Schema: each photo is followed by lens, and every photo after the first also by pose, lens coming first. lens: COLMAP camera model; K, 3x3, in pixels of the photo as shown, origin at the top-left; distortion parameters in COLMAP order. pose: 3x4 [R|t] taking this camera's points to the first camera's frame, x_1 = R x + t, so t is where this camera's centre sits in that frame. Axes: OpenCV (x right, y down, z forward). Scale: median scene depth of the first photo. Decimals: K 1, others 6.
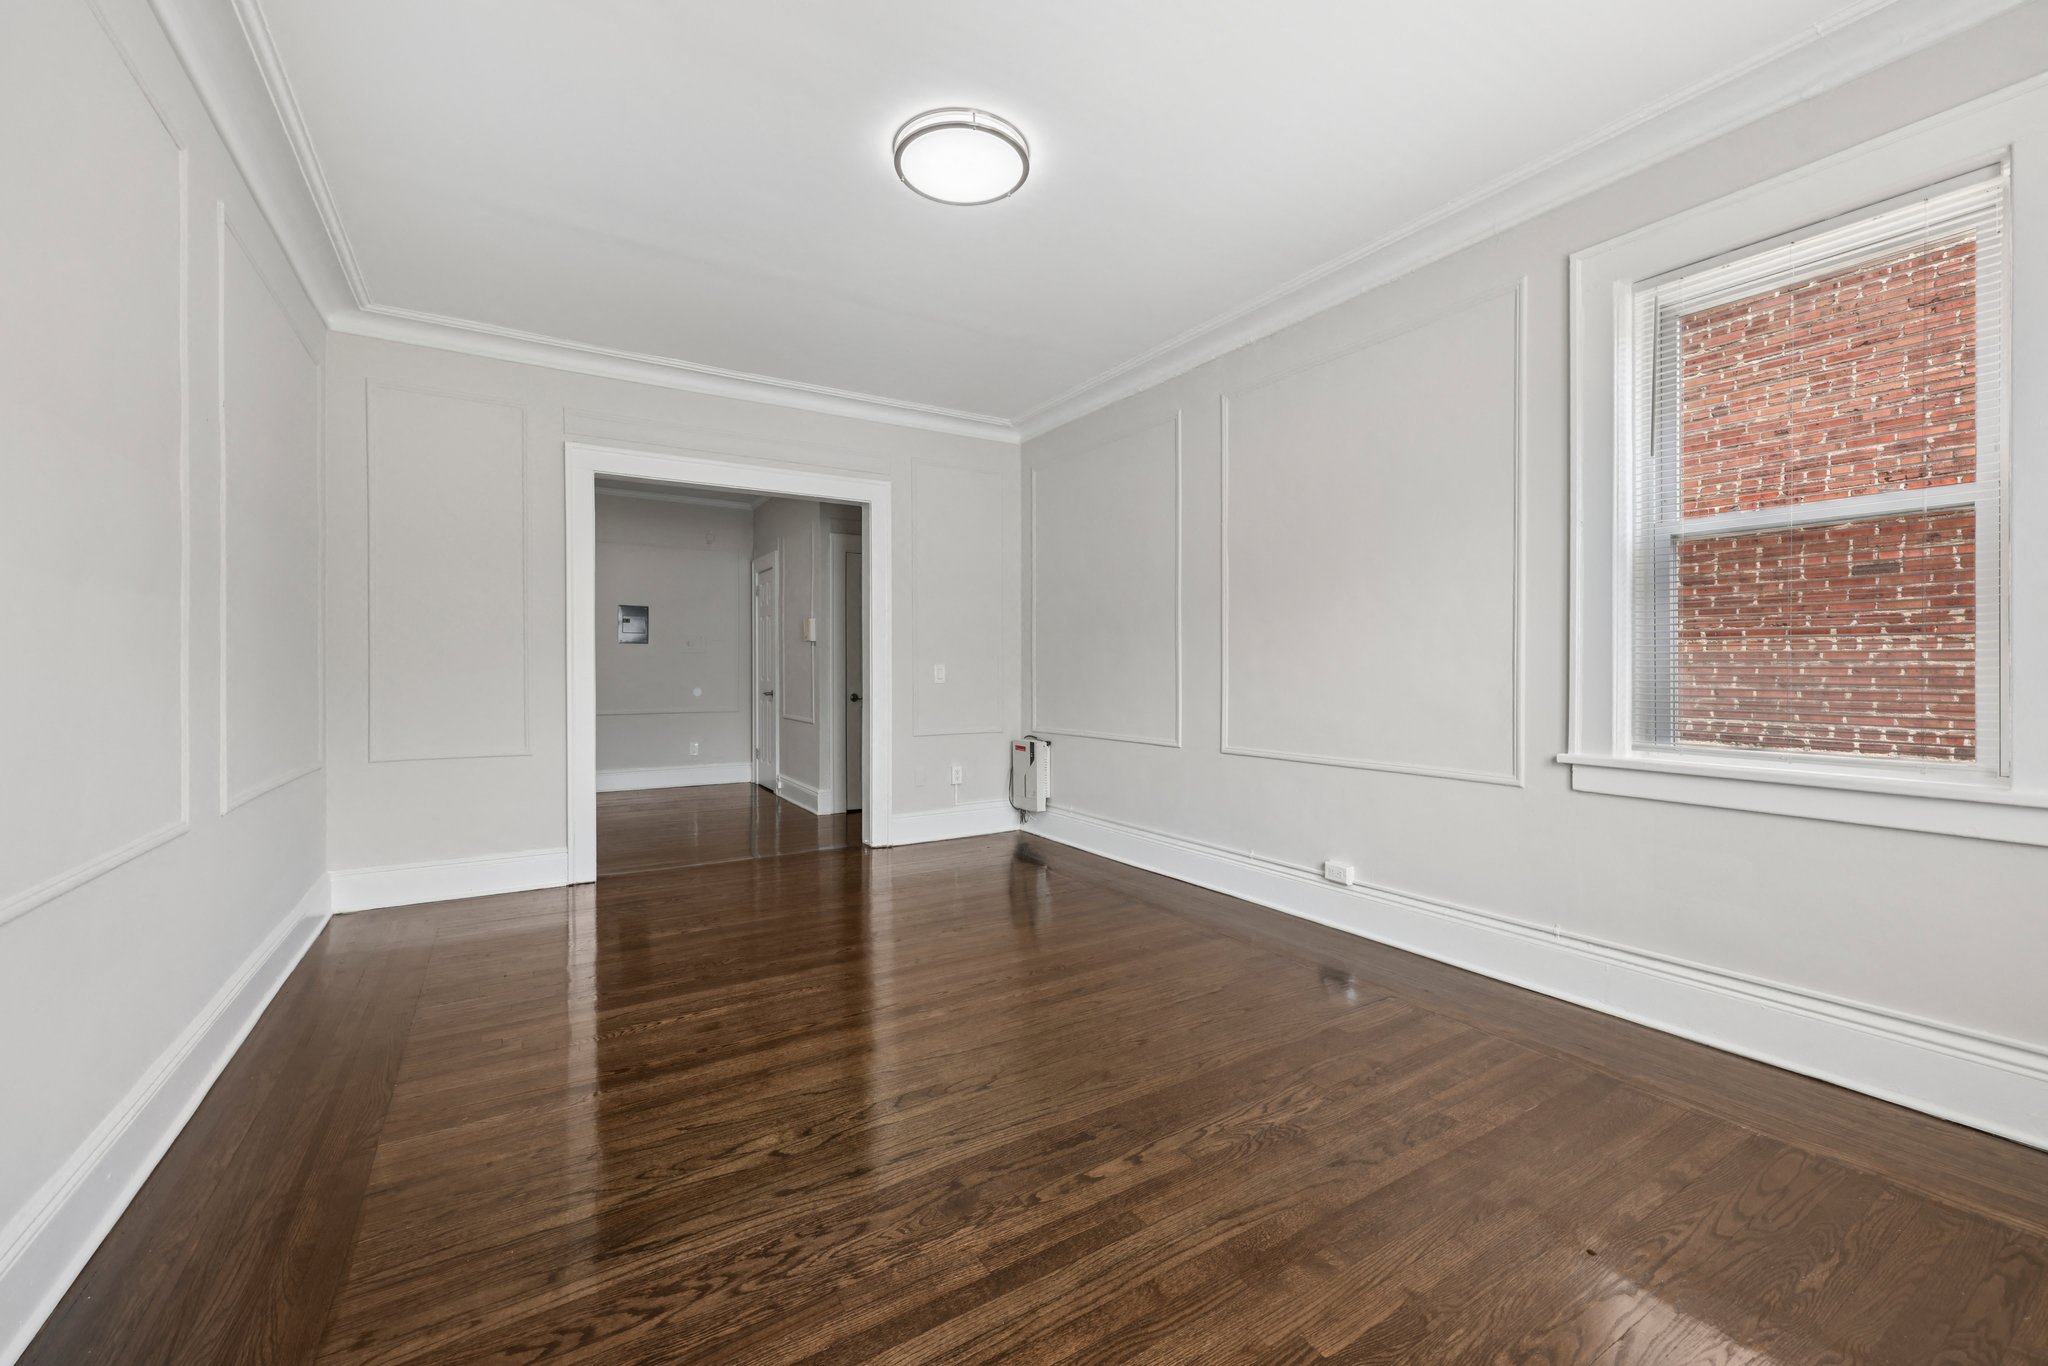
lens RADIAL K [[826.5, 0, 1044.0], [0, 826.5, 671.1], [0, 0, 1]] dist [-0.001233, -0.000134]
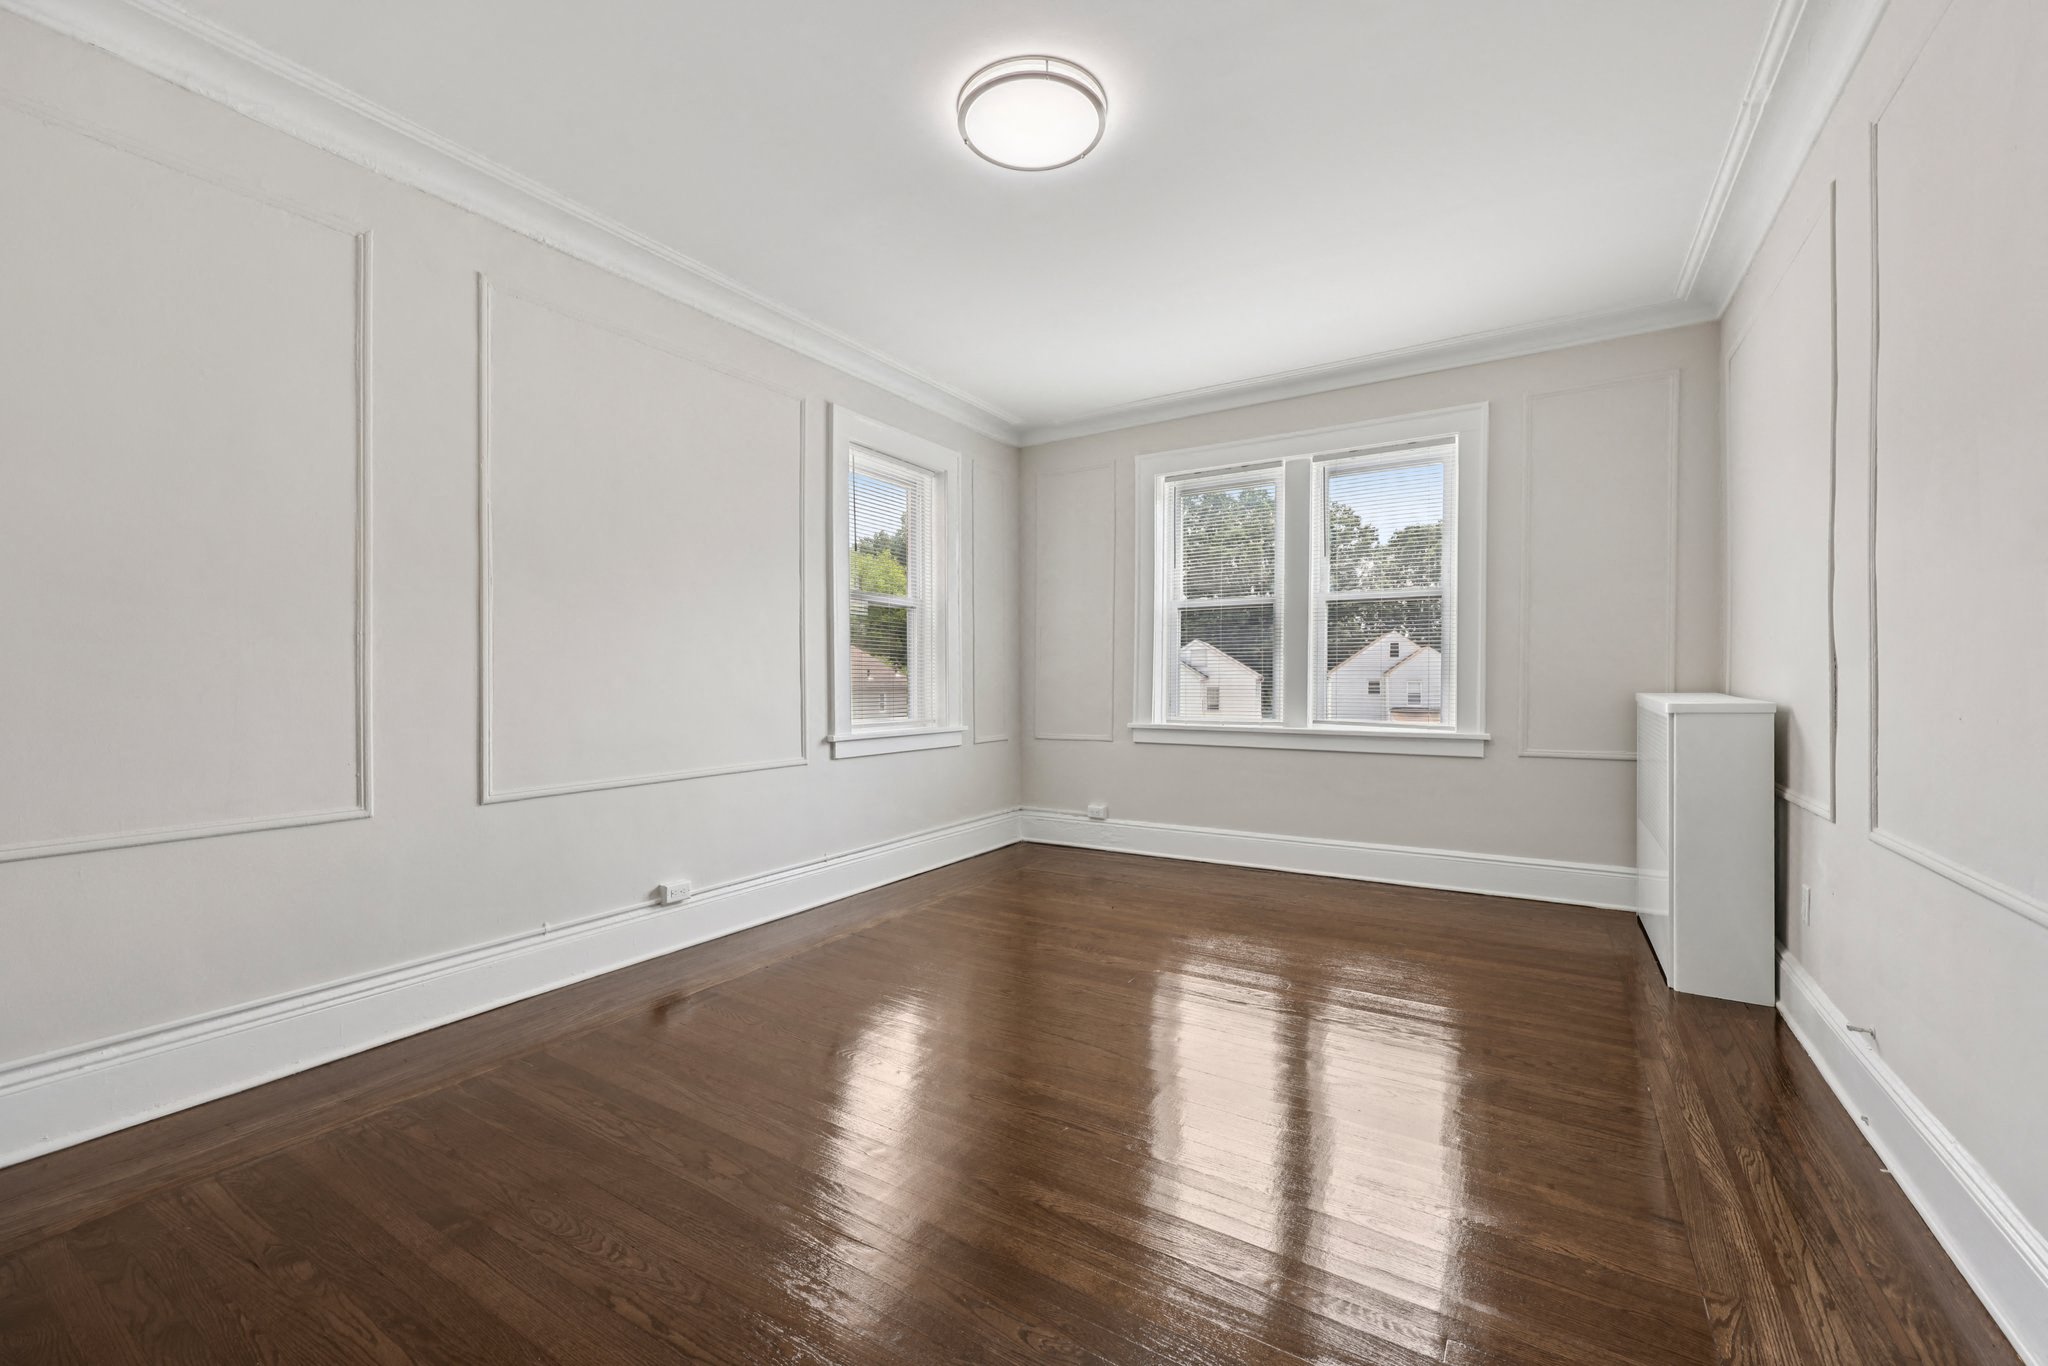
lens RADIAL K [[827.8, 0, 1024.0], [0, 827.8, 683.0], [0, 0, 1]] dist [-0.000016, 0.000047]
pose [[-0.427146, -0.009314, 0.904135, -0.862933], [0.006736, 0.999886, 0.013483, -0.012060], [-0.904158, 0.011850, -0.427034, 1.328359]]
